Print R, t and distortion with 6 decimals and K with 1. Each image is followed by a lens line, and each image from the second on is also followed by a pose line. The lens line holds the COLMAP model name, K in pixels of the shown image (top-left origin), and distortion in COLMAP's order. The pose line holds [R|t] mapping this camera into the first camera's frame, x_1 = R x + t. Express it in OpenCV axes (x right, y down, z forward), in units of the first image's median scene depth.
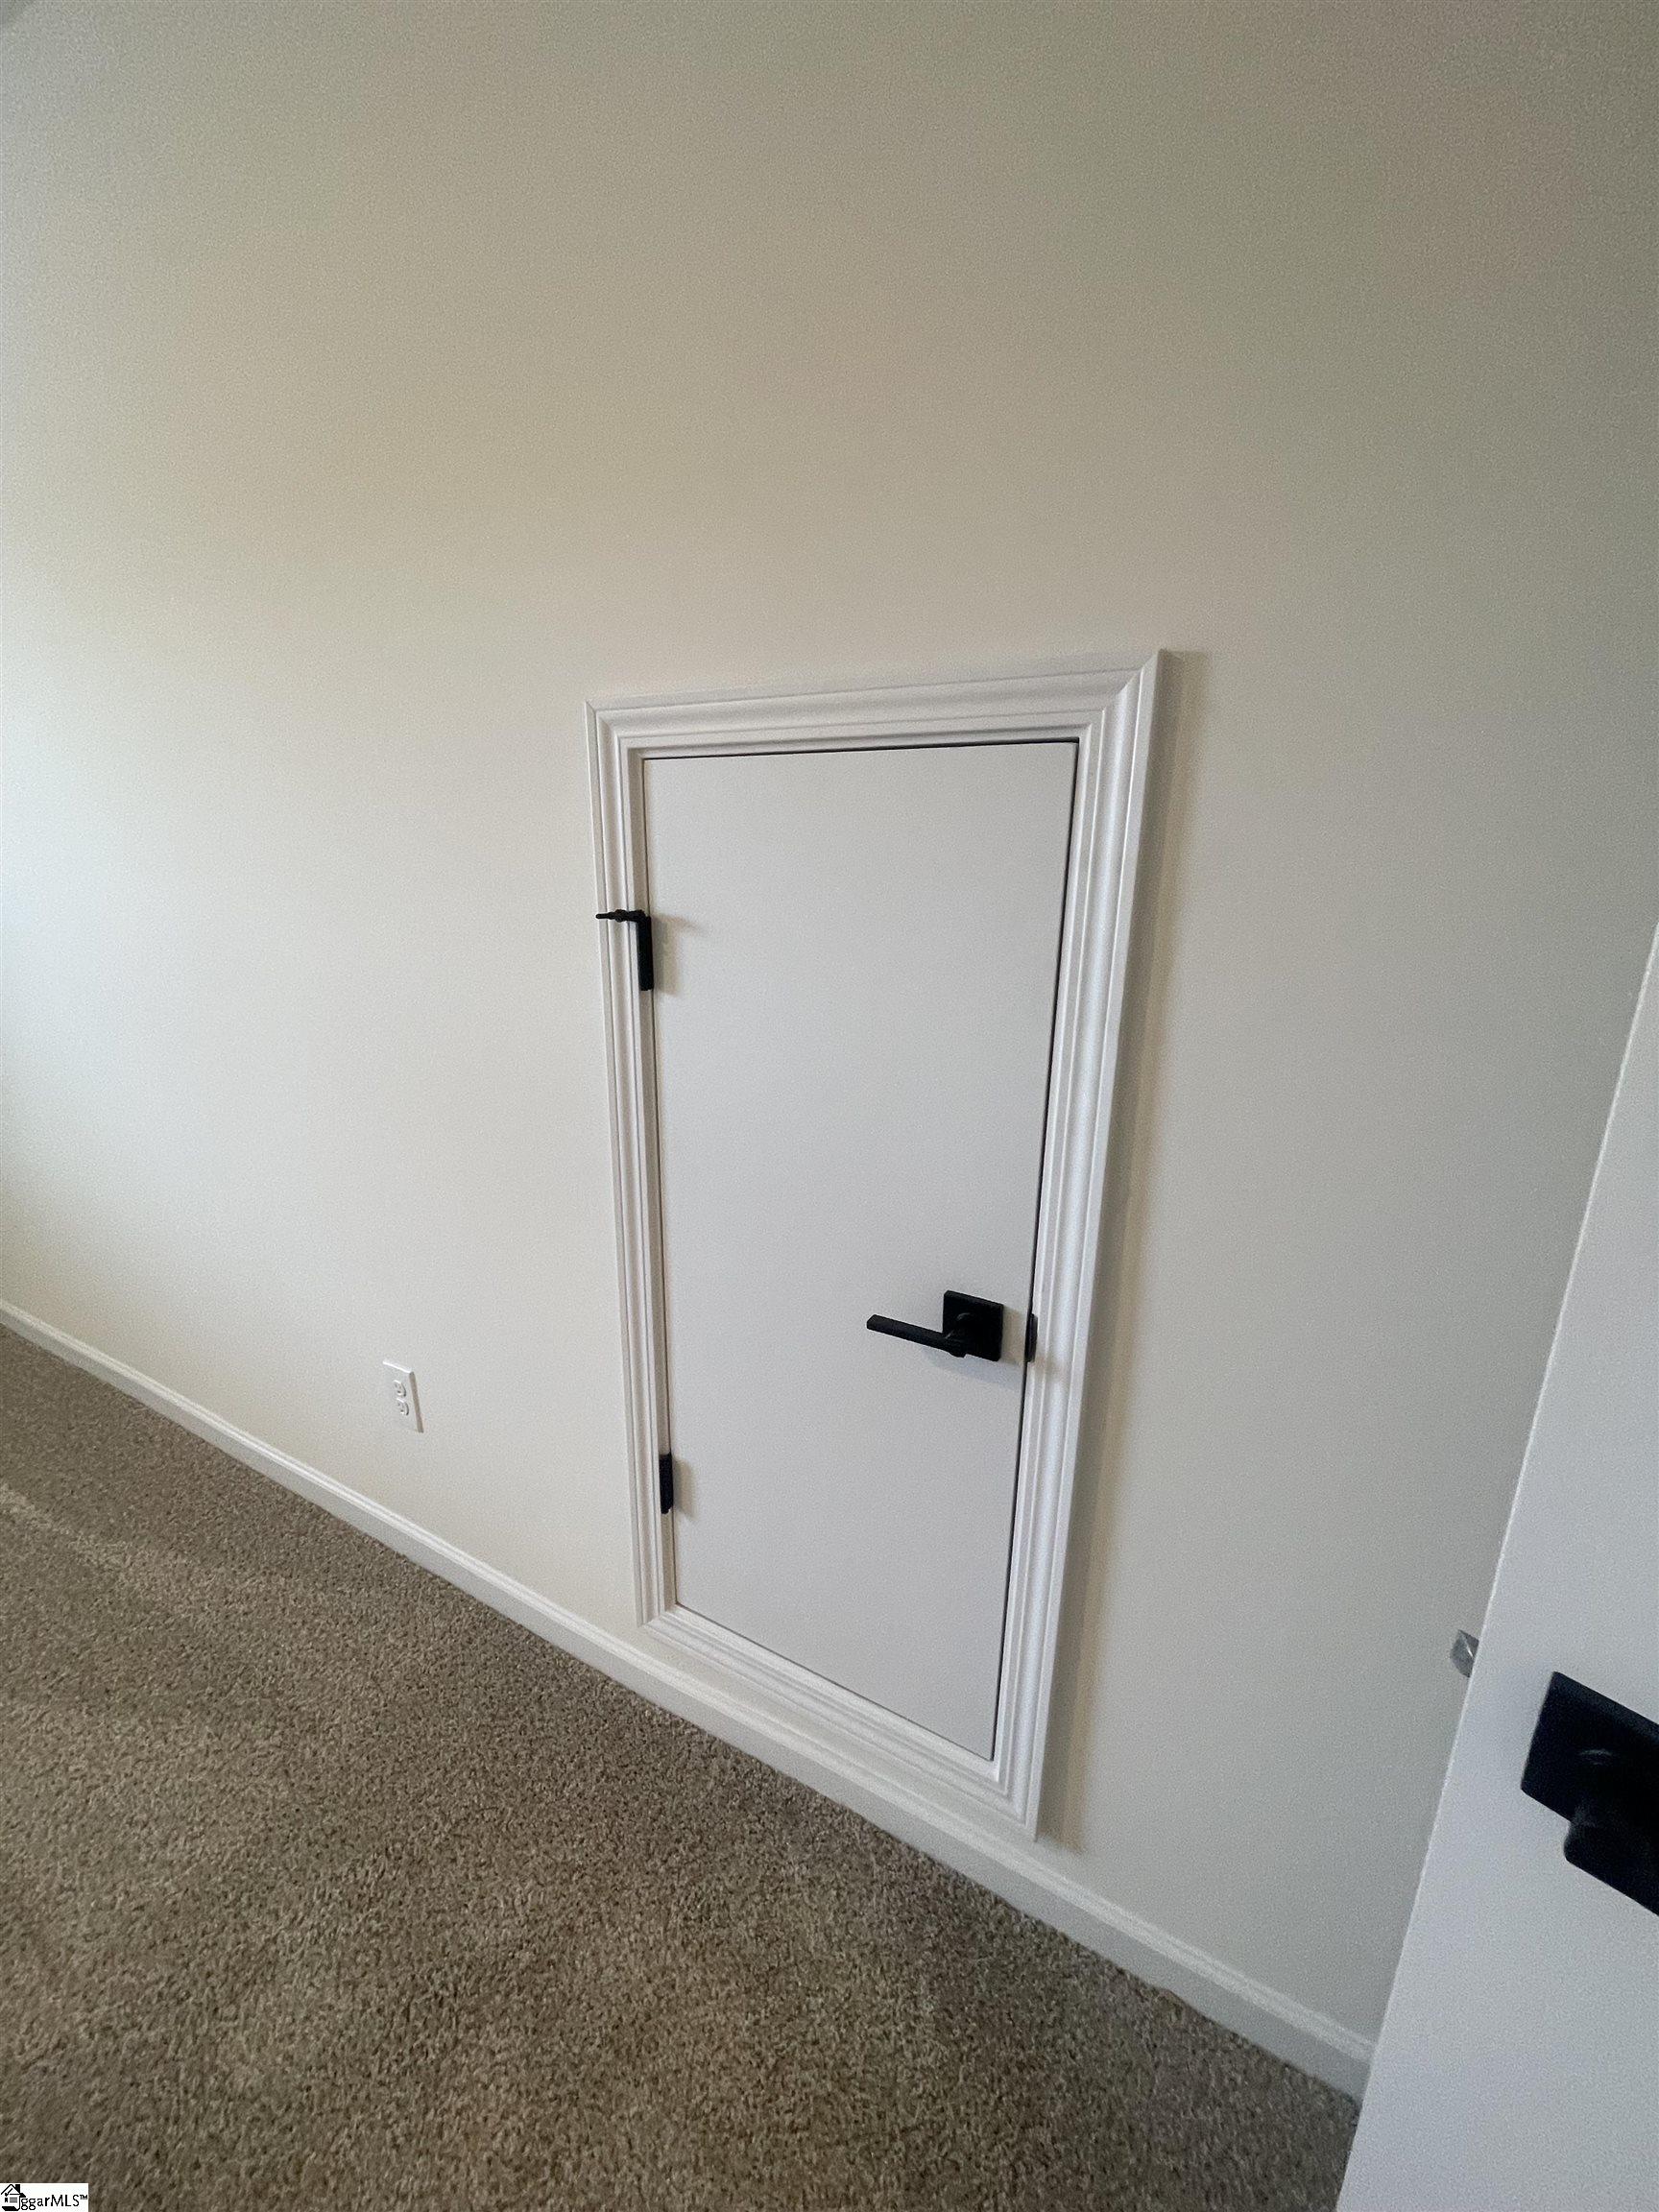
lens RADIAL K [[889.2, 0, 824.2], [0, 889.2, 1095.1], [0, 0, 1]] dist [-0.002000, 0.000425]
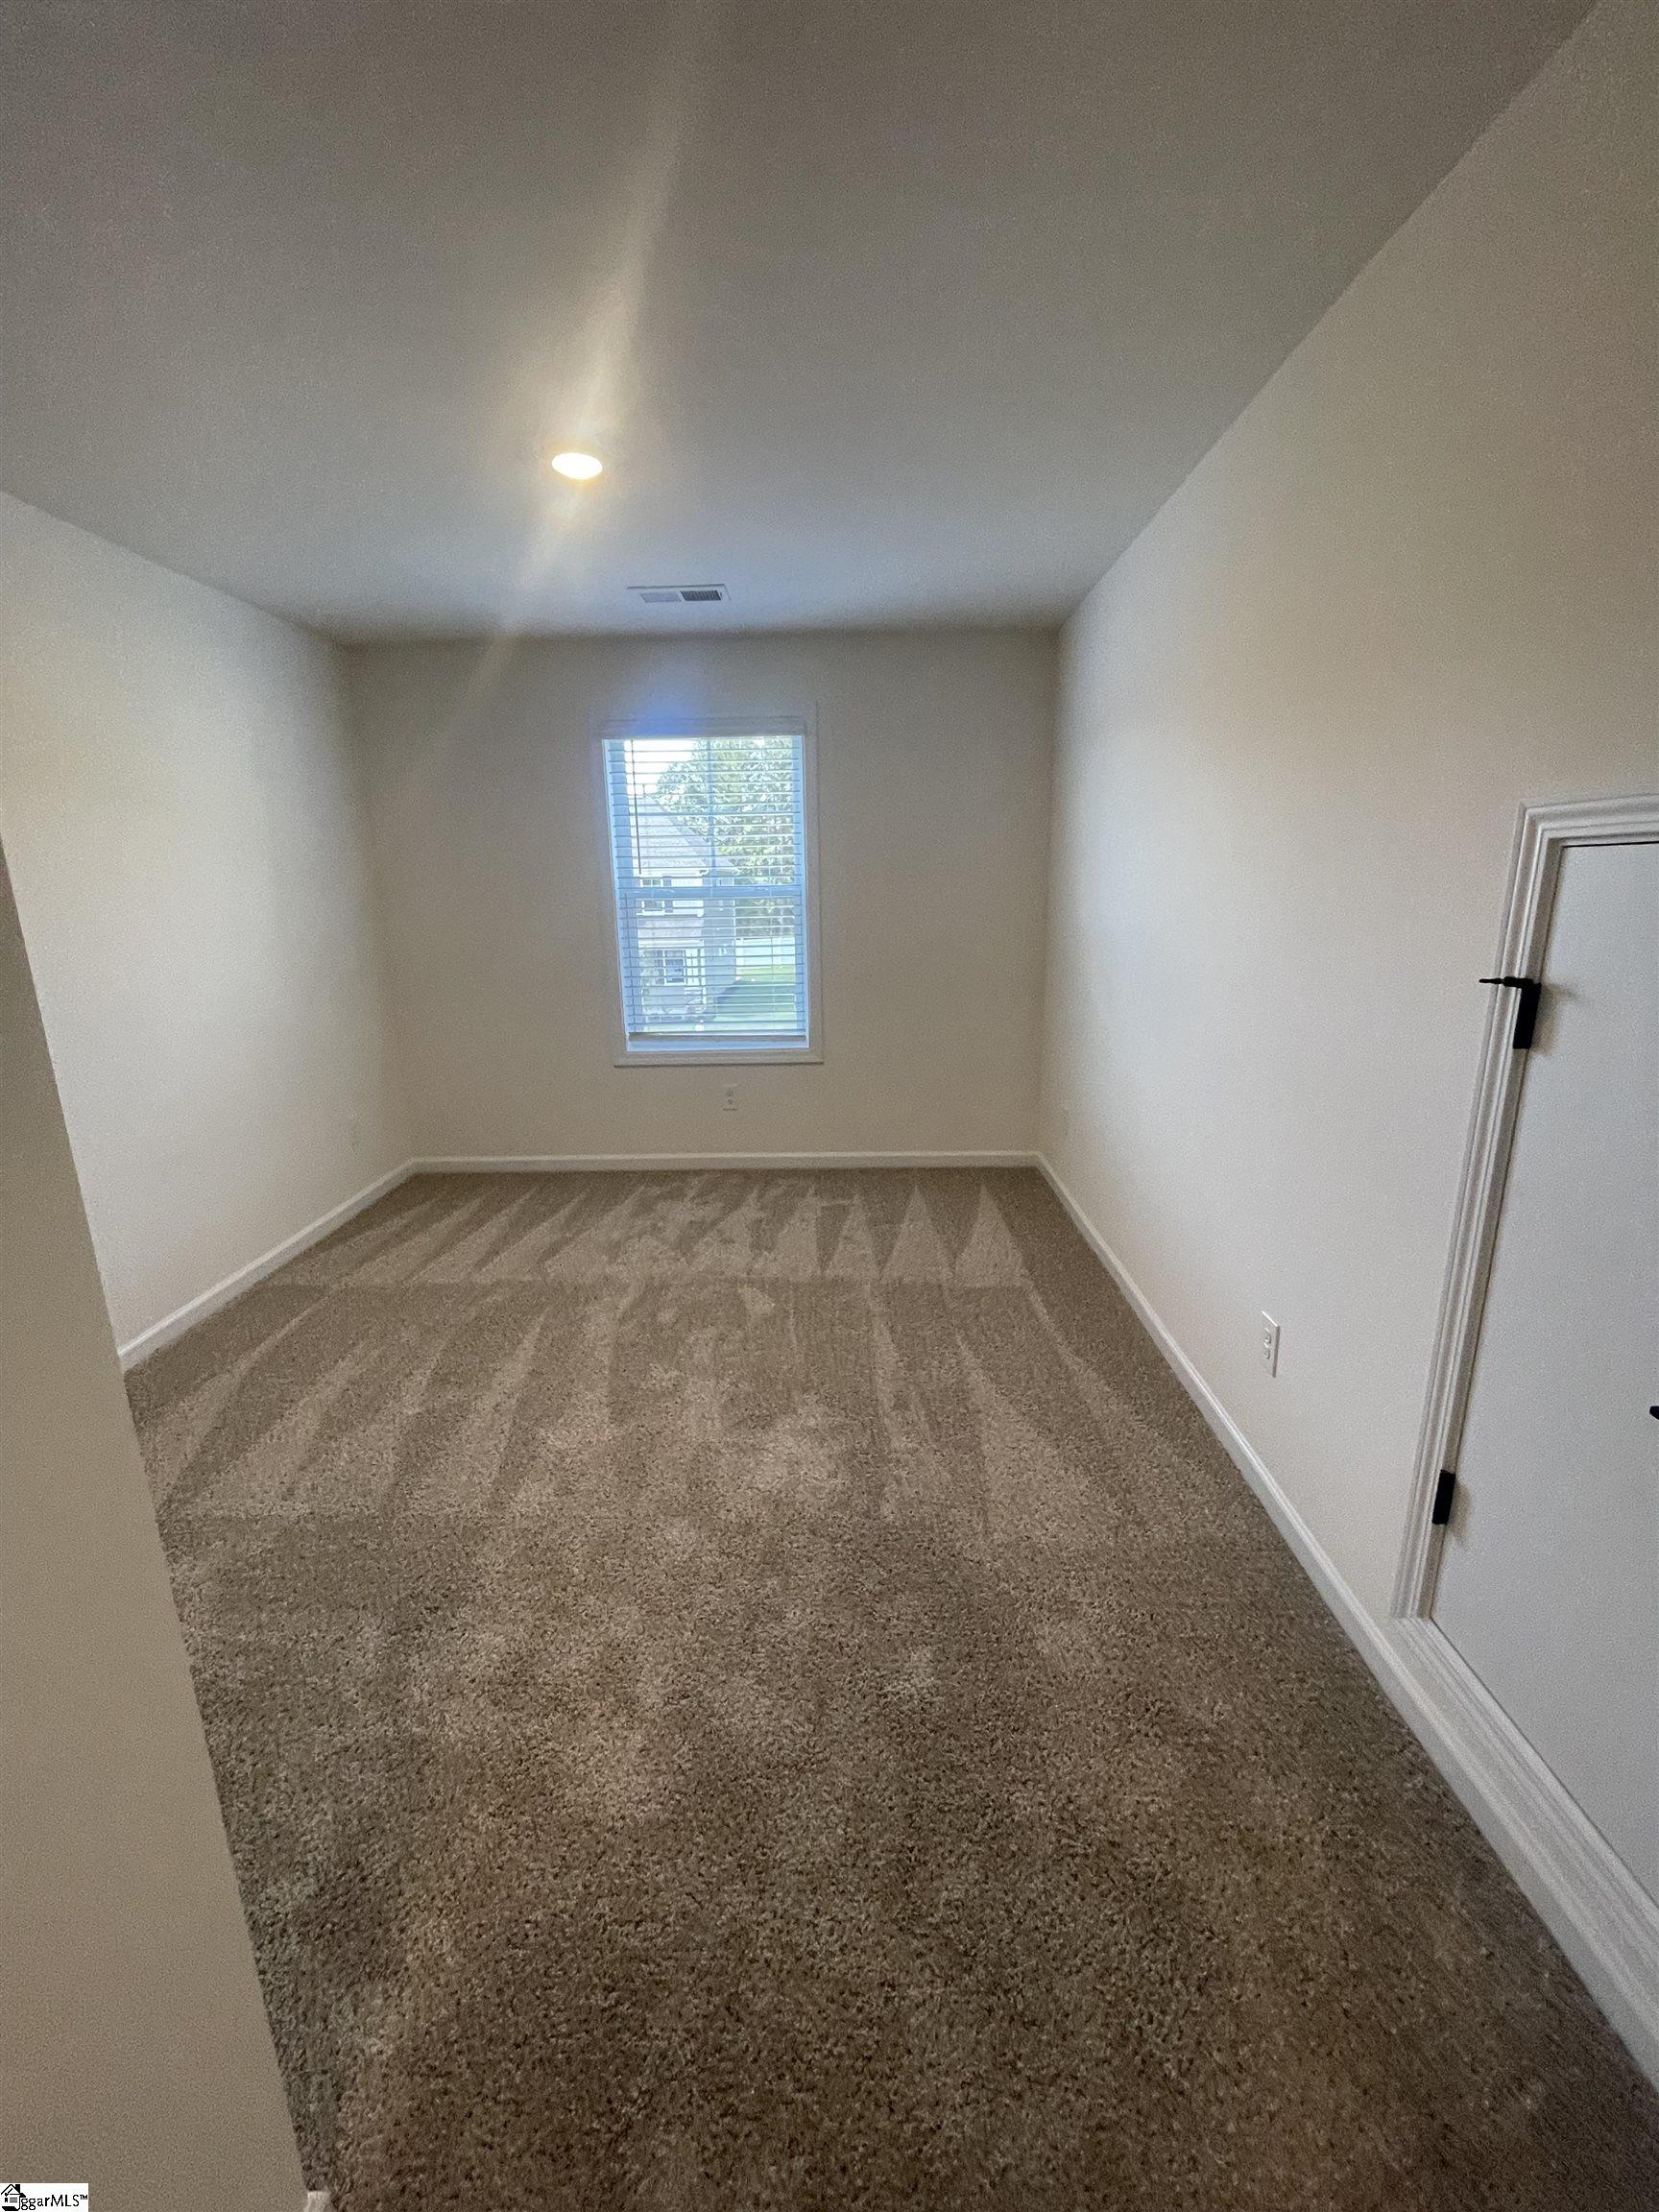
lens RADIAL K [[889.2, 0, 824.2], [0, 889.2, 1095.1], [0, 0, 1]] dist [-0.002000, 0.000425]
pose [[0.459905, 0.186724, -0.868113, 0.341633], [-0.218739, 0.971337, 0.093044, 0.024368], [0.860604, 0.147099, 0.487567, -0.264890]]
